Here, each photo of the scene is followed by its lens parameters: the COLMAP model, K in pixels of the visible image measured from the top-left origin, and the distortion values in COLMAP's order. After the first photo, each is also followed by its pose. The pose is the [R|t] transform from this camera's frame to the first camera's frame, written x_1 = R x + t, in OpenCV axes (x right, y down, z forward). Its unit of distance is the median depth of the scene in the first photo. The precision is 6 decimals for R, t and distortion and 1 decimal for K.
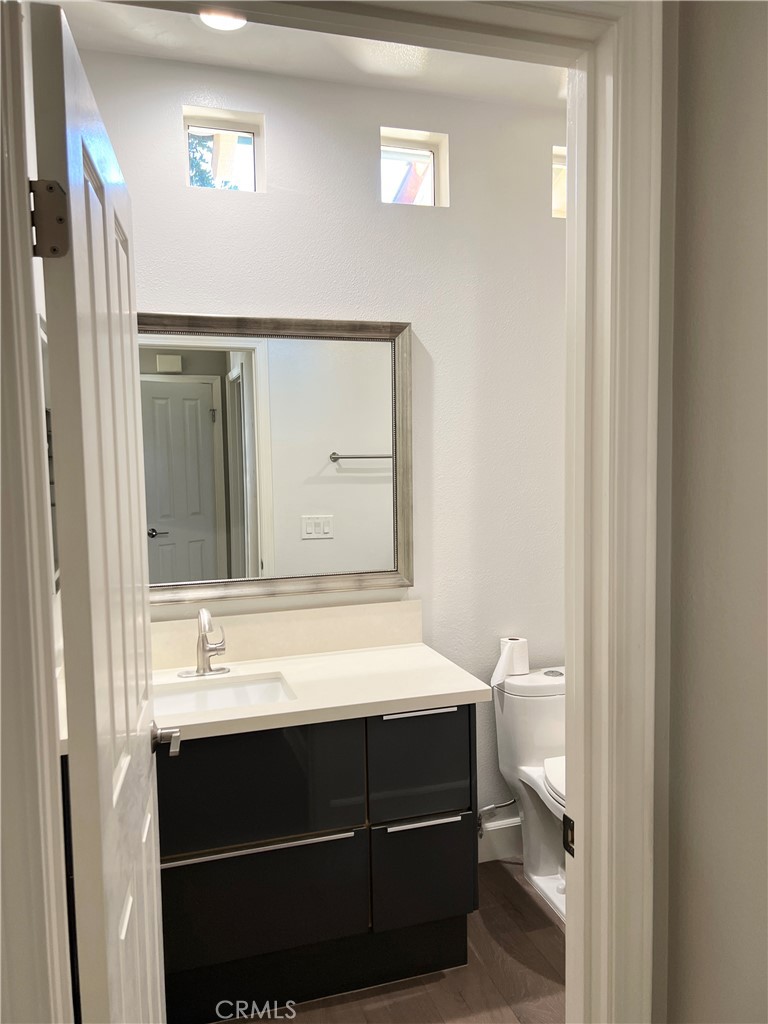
lens RADIAL K [[759.5, 0, 401.3], [0, 759.5, 503.9], [0, 0, 1]] dist [0.043530, -0.041436]
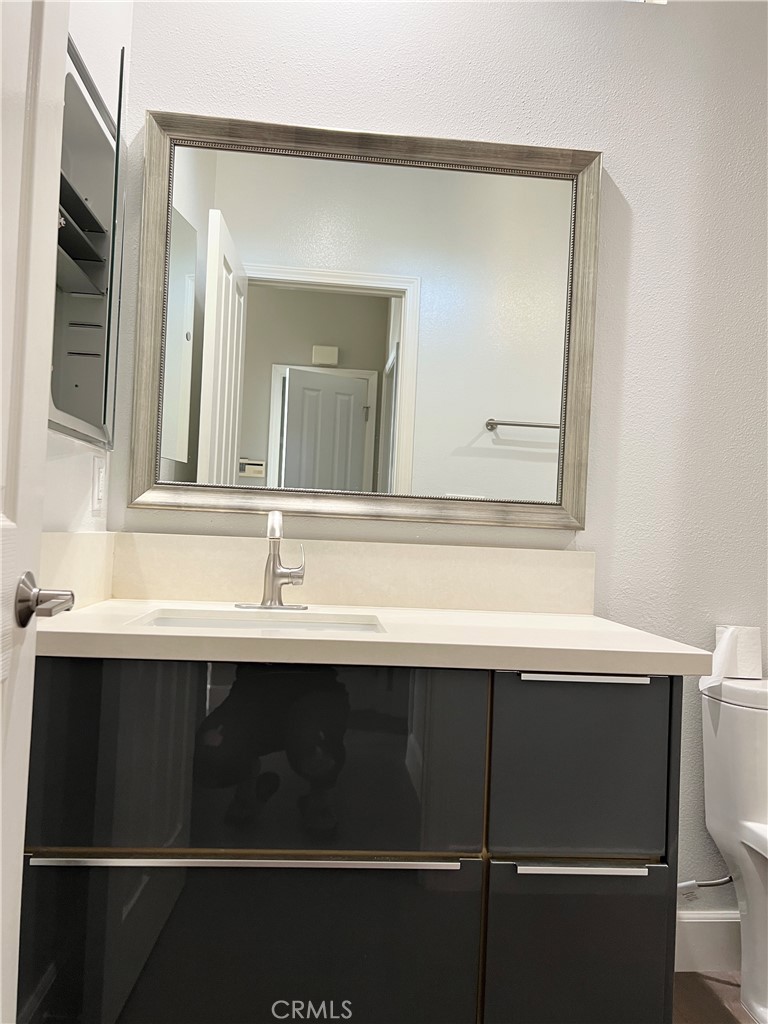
lens RADIAL K [[770.6, 0, 394.8], [0, 770.6, 508.6], [0, 0, 1]] dist [0.049828, -0.051829]
pose [[0.971587, 0.055670, -0.230045, 0.009780], [-0.076307, 0.993723, -0.081804, 0.161576], [0.224047, 0.097034, 0.969736, 0.289906]]
